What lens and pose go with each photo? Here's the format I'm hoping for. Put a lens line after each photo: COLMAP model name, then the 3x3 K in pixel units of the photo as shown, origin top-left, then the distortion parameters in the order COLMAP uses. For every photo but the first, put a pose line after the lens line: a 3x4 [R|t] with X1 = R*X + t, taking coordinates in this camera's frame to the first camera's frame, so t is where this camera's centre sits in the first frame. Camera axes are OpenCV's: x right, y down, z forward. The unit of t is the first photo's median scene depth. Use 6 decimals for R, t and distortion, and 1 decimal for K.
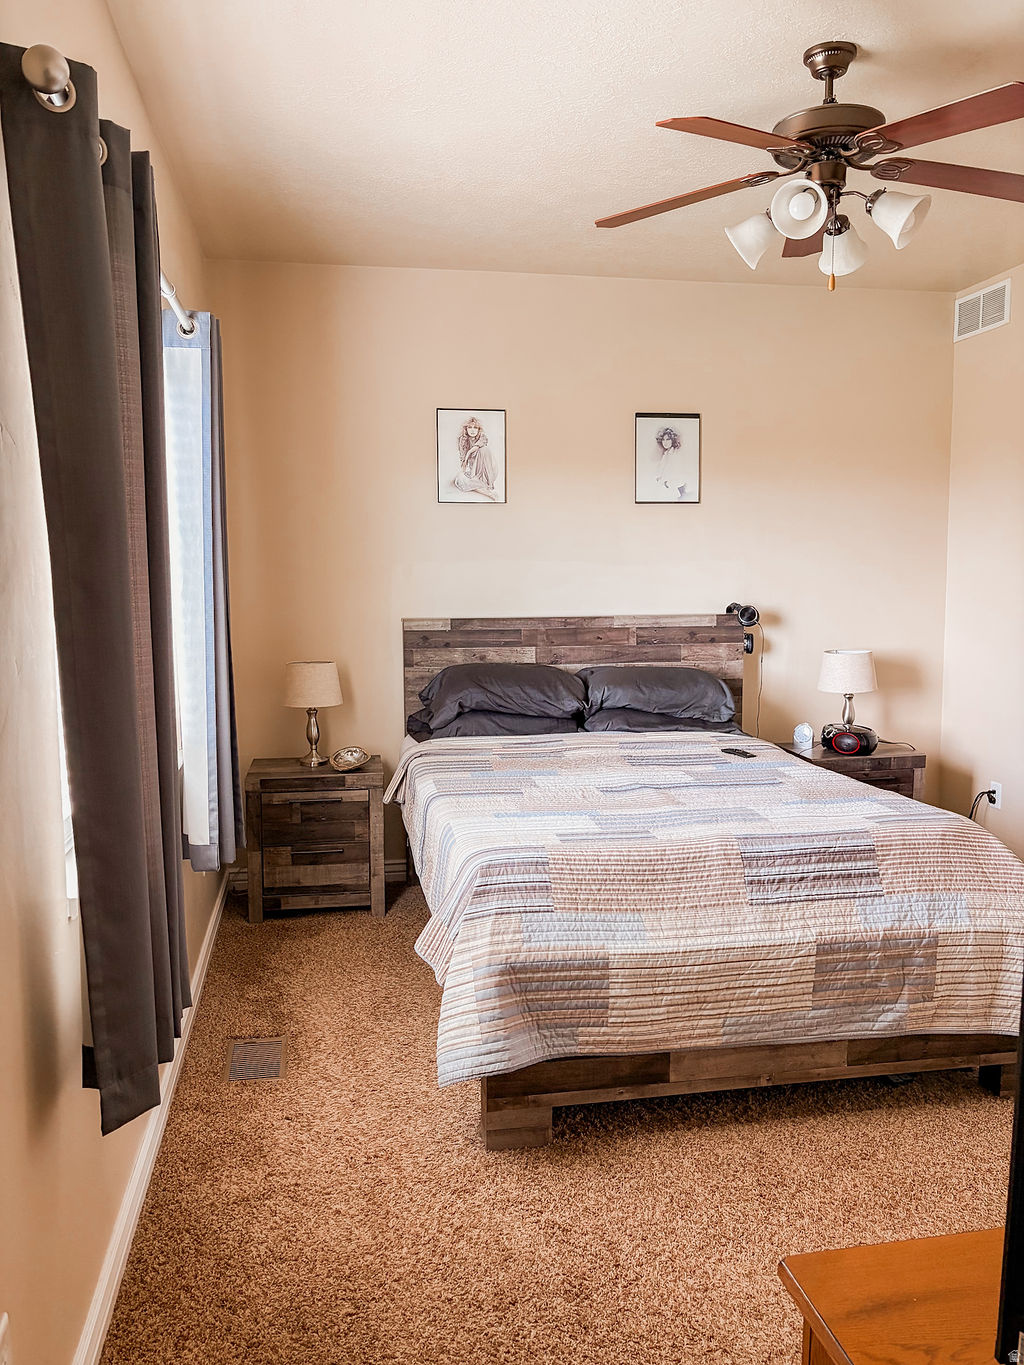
lens RADIAL K [[1086.0, 0, 512.0], [0, 1086.0, 682.5], [0, 0, 1]] dist [0.009740, -0.005002]
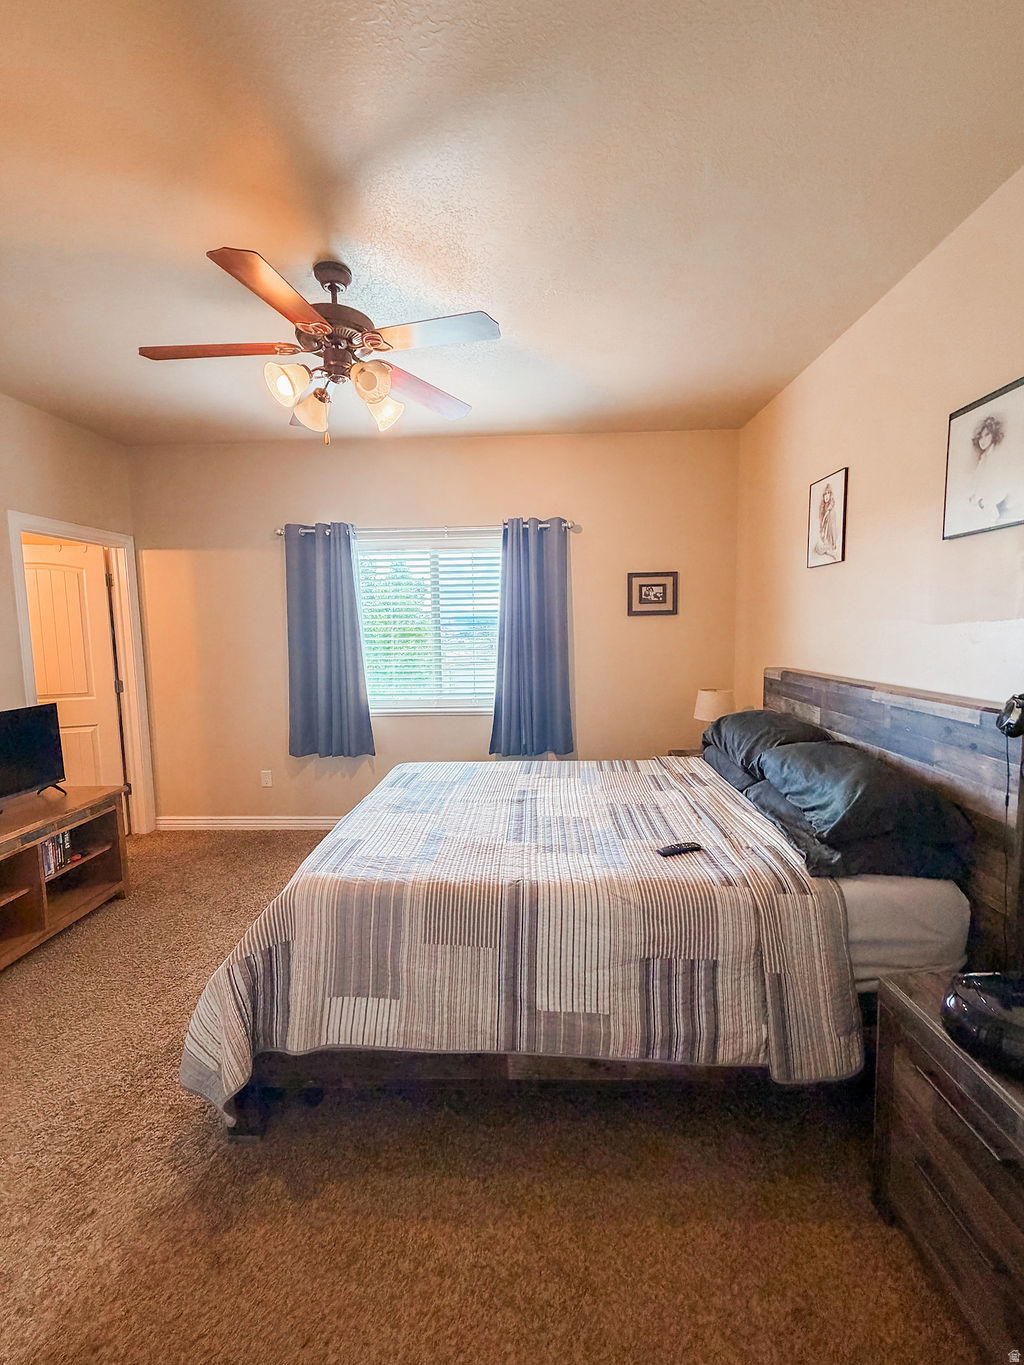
lens RADIAL K [[546.1, 0, 512.7], [0, 546.1, 677.6], [0, 0, 1]] dist [-0.002265, 0.000381]
pose [[-0.220088, 0.101589, -0.970176, 0.548135], [-0.084760, 0.988809, 0.122768, -0.095402], [0.971791, 0.109251, -0.209014, 0.814890]]
